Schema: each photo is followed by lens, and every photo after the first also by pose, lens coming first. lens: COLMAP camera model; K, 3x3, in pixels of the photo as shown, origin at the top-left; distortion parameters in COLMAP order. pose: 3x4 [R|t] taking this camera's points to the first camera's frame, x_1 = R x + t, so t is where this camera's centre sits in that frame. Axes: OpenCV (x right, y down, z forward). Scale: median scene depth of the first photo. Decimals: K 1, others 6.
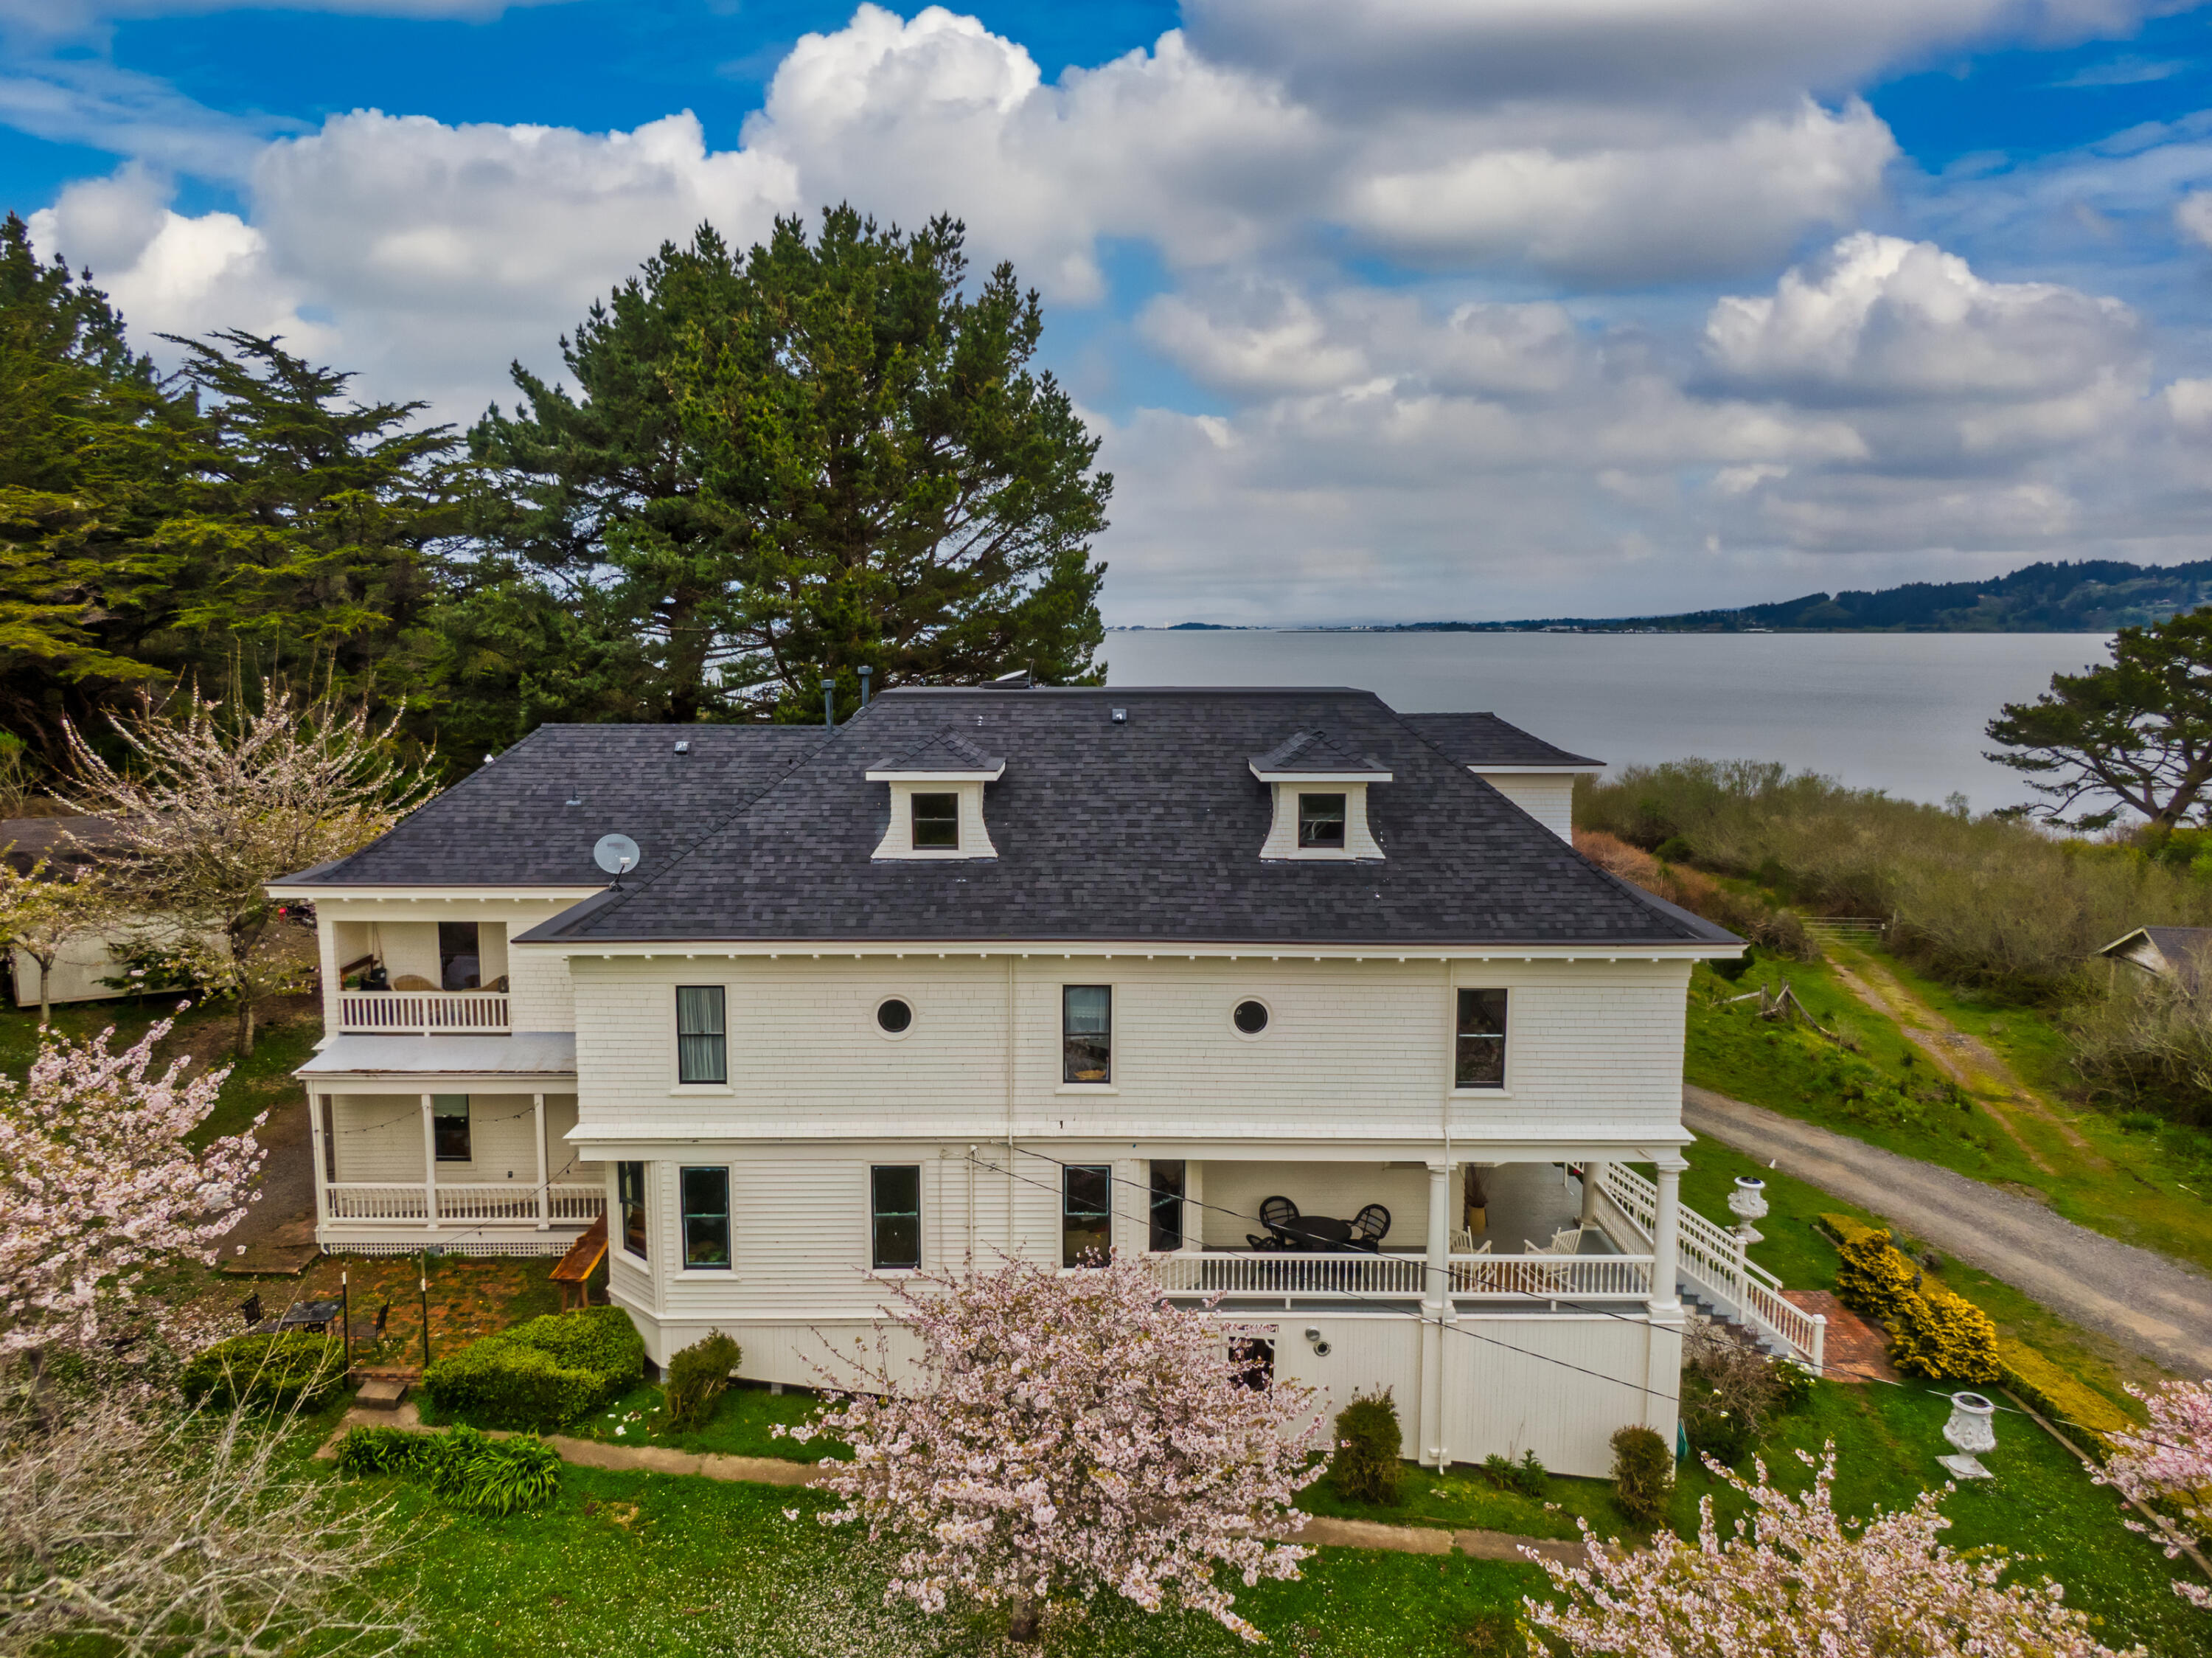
lens RADIAL K [[1556.5, 0, 1106.0], [0, 1556.5, 829.0], [0, 0, 1]] dist [0.003912, -0.044310]
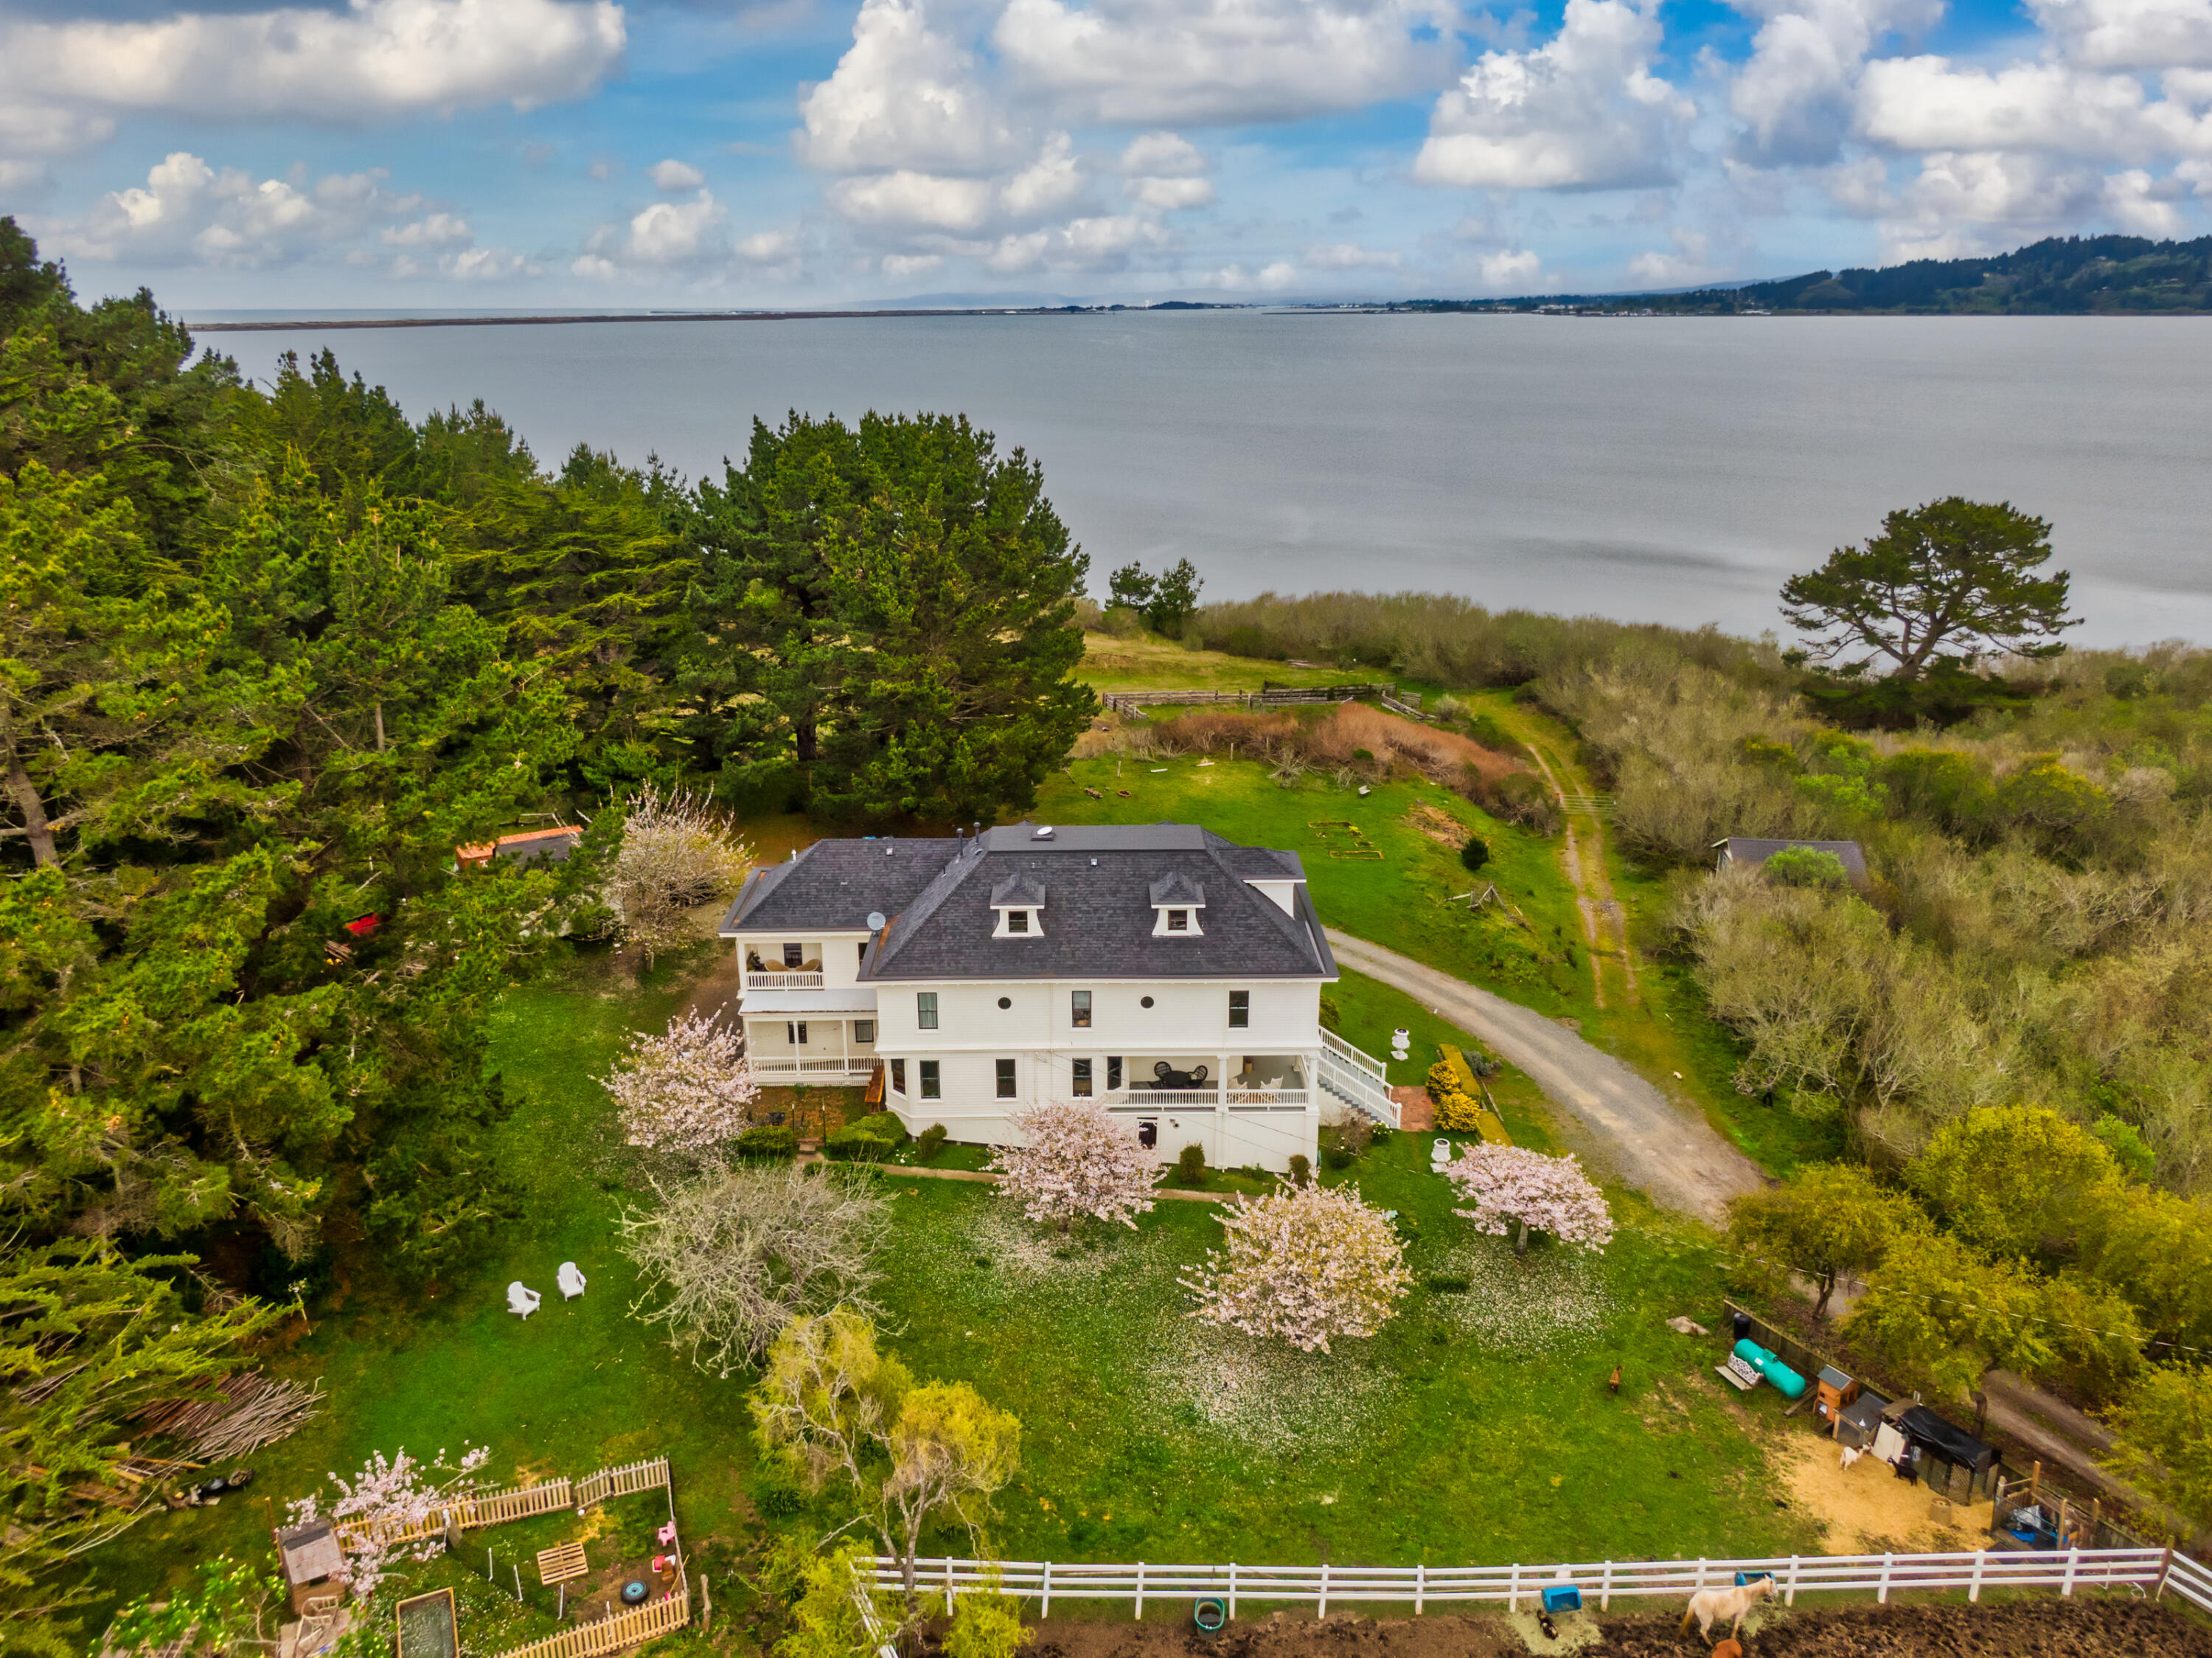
lens RADIAL K [[1556.5, 0, 1106.0], [0, 1556.5, 829.0], [0, 0, 1]] dist [0.003912, -0.044310]
pose [[0.999926, -0.008300, 0.008901, 0.006883], [0.006348, 0.979696, 0.200386, -0.642911], [-0.010383, -0.200315, 0.979677, -1.371010]]
